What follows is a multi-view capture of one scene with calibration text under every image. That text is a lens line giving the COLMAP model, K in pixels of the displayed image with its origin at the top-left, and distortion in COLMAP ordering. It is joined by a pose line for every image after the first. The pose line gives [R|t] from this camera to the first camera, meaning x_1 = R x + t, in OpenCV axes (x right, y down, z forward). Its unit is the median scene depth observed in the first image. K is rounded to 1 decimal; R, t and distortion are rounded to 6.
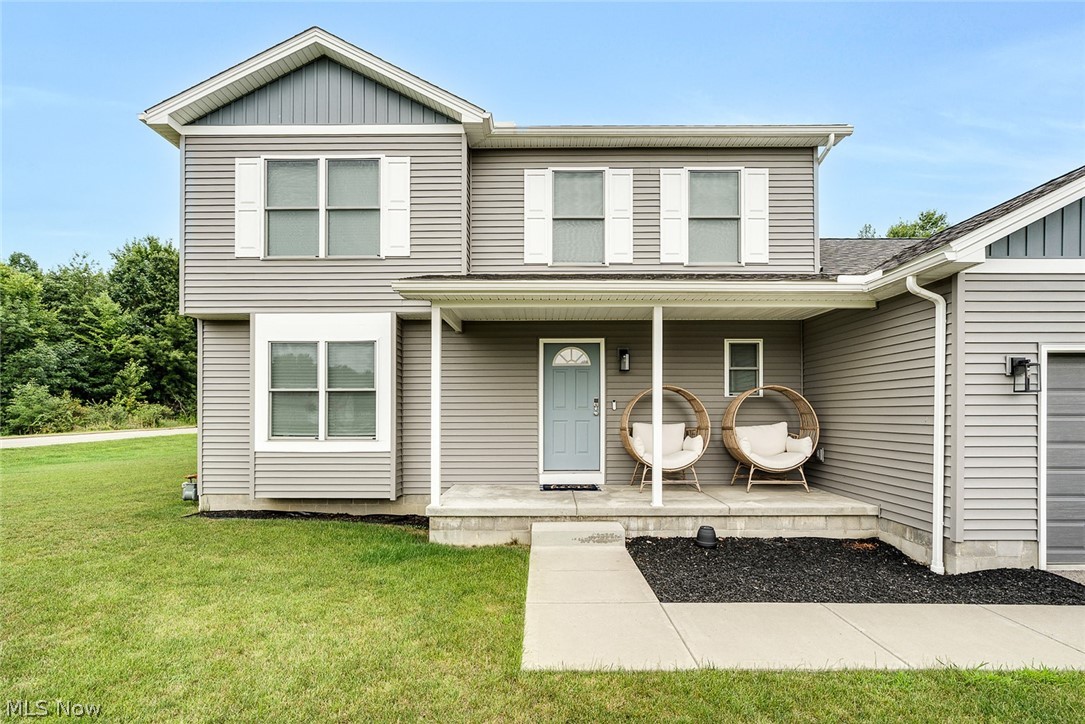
lens RADIAL K [[496.2, 0, 546.0], [0, 496.2, 372.8], [0, 0, 1]] dist [-0.005329, 0.000241]
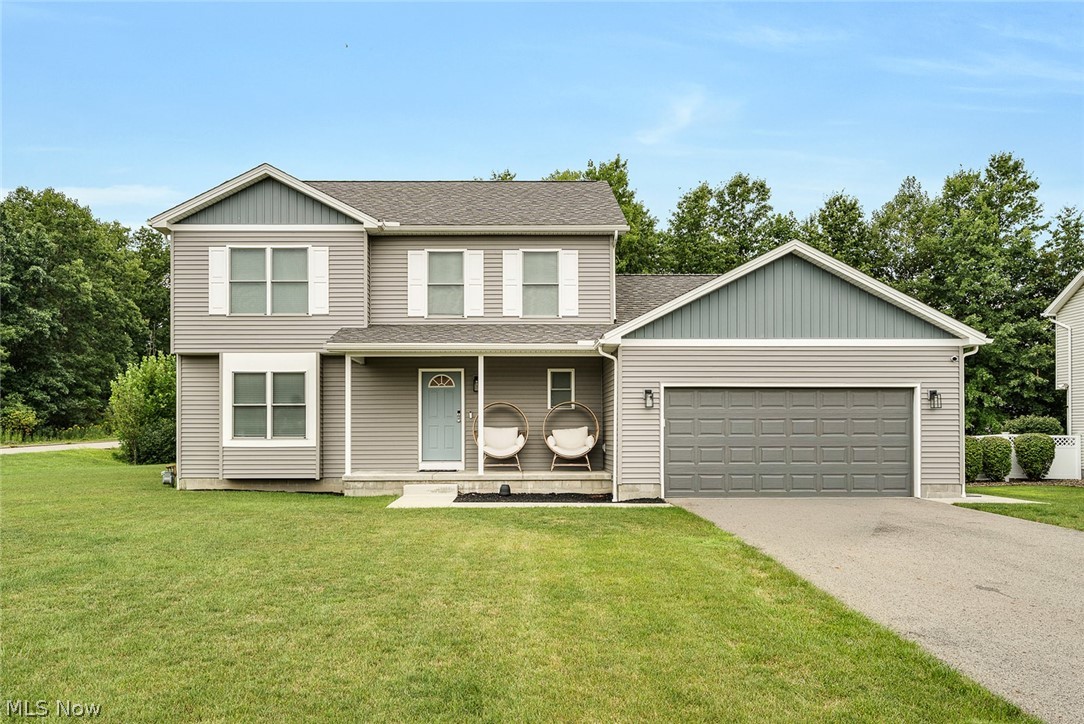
lens RADIAL K [[868.5, 0, 531.7], [0, 868.5, 374.0], [0, 0, 1]] dist [0.016964, -0.014154]
pose [[0.999916, -0.000449, 0.012919, 0.284020], [0.000287, 0.999922, 0.012517, -0.085748], [-0.012924, -0.012512, 0.999838, -1.534290]]
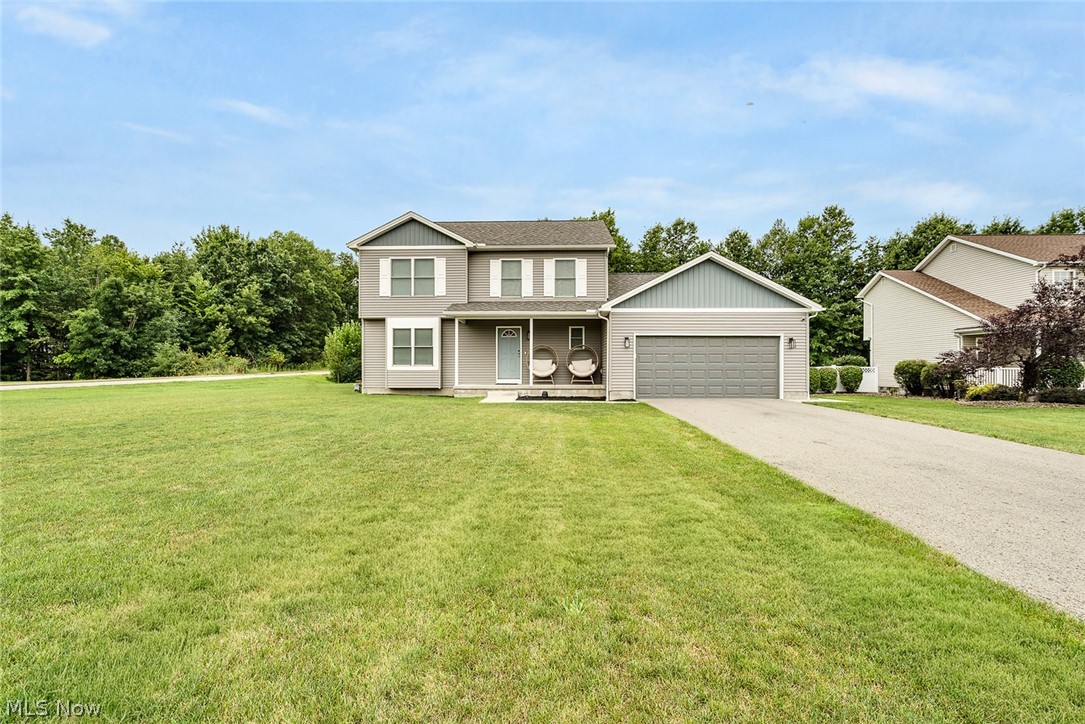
lens RADIAL K [[496.2, 0, 540.6], [0, 496.2, 337.1], [0, 0, 1]] dist [-0.005329, 0.000241]
pose [[0.999666, -0.000176, -0.025845, 0.282881], [0.000589, 0.999872, 0.015961, -0.055310], [0.025839, -0.015971, 0.999539, -1.552845]]
